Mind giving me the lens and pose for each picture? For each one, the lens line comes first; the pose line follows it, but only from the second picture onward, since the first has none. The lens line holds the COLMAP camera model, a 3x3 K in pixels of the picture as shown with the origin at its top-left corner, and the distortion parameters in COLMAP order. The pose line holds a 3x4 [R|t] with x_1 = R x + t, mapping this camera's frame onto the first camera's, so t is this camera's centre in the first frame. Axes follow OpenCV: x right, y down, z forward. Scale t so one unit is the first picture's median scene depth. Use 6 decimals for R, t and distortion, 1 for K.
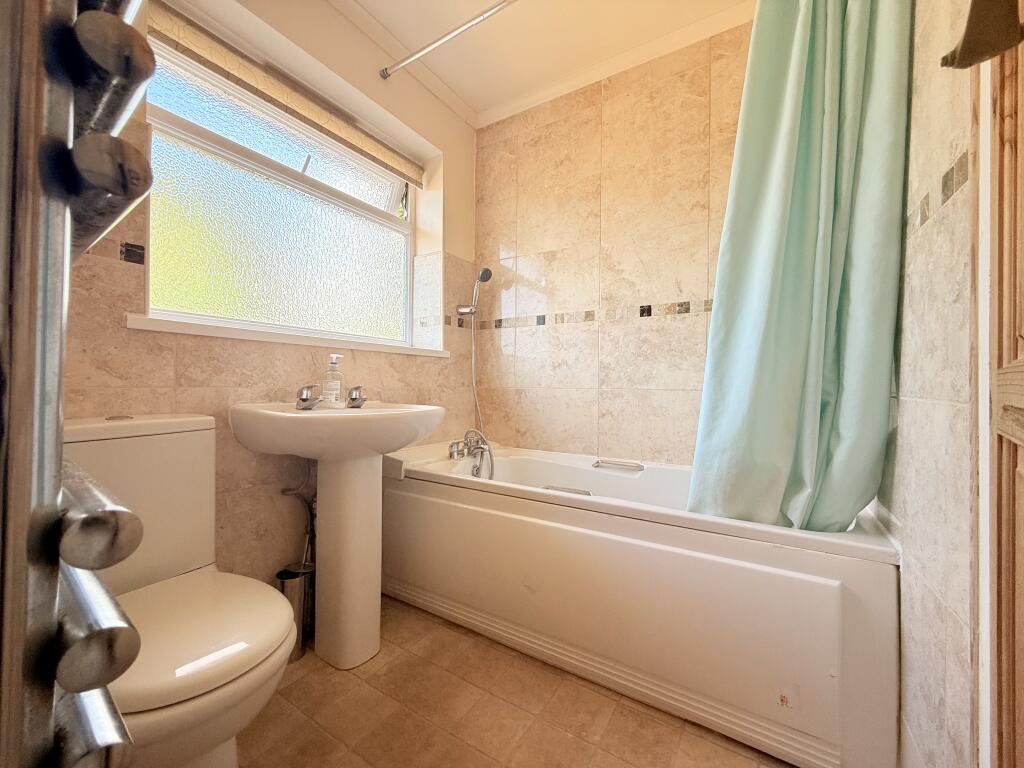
lens RADIAL K [[410.6, 0, 514.5], [0, 410.6, 384.2], [0, 0, 1]] dist [0.001001, -0.000075]
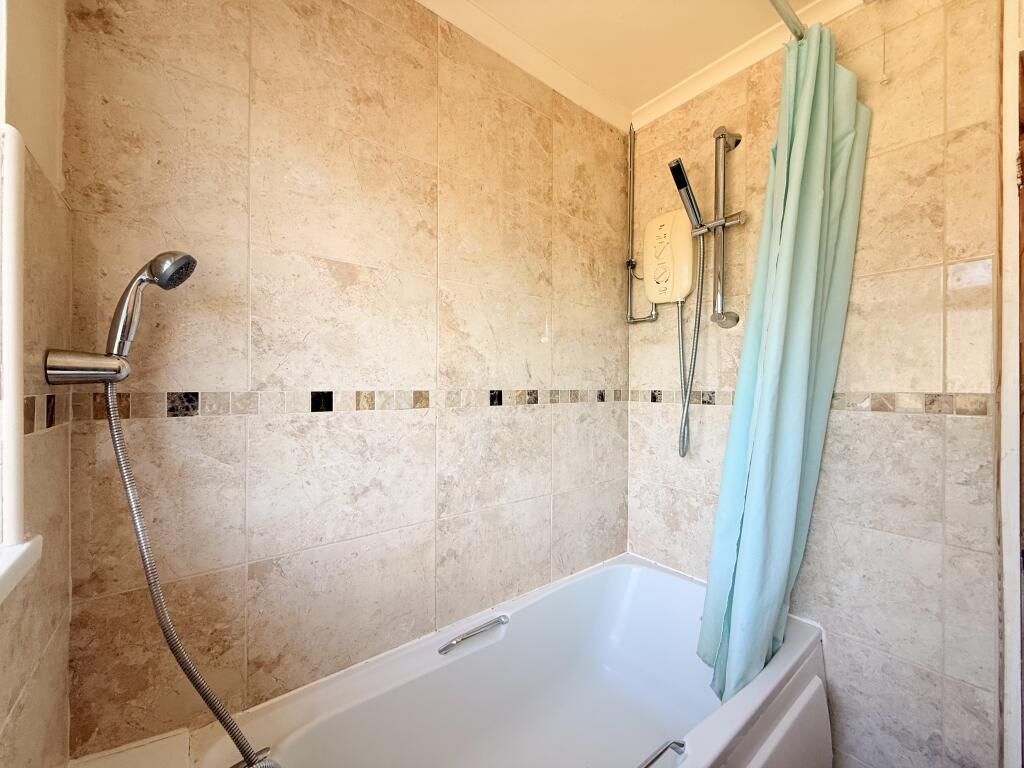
lens RADIAL K [[410.6, 0, 512.0], [0, 410.6, 385.8], [0, 0, 1]] dist [0.001001, -0.000075]
pose [[0.332833, -0.005318, 0.942971, -0.336003], [-0.002129, 0.999977, 0.006391, -0.193967], [-0.942983, -0.004135, 0.332814, 0.696809]]
